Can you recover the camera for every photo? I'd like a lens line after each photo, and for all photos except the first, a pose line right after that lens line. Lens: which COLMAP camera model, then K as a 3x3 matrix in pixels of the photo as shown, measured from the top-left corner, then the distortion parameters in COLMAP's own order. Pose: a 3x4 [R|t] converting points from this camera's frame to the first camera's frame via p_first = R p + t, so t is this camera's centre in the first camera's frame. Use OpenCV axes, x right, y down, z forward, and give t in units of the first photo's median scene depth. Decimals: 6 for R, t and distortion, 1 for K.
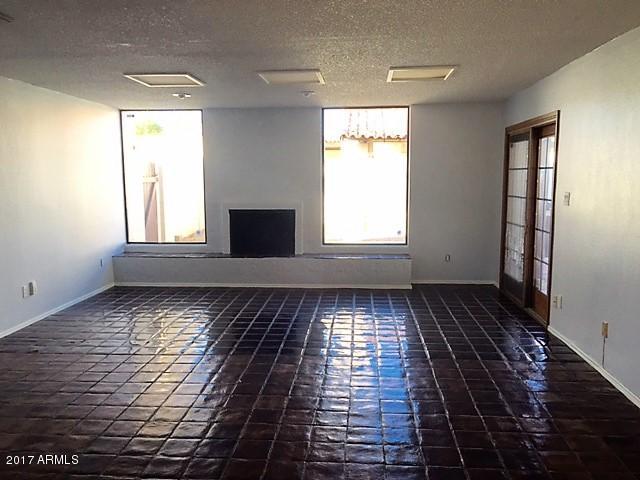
lens RADIAL K [[548.5, 0, 321.9], [0, 548.5, 238.7], [0, 0, 1]] dist [-0.018747, -0.020095]
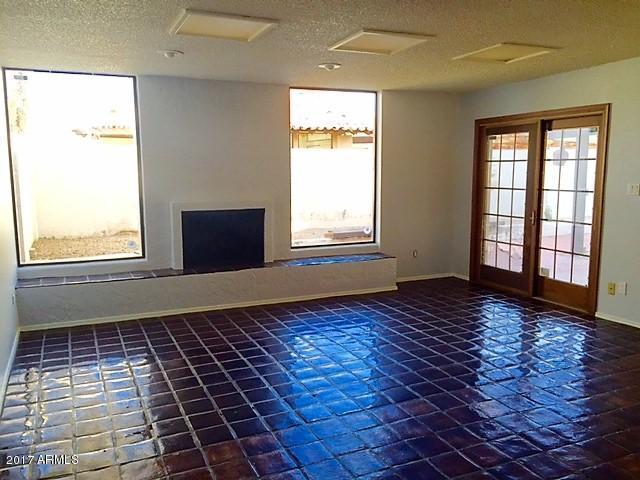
lens RADIAL K [[548.5, 0, 321.1], [0, 548.5, 242.4], [0, 0, 1]] dist [-0.018747, -0.020095]
pose [[0.870255, -0.061390, 0.488762, -0.375647], [0.059813, 0.998031, 0.018857, -0.012594], [-0.488958, 0.012824, 0.872213, 0.242222]]
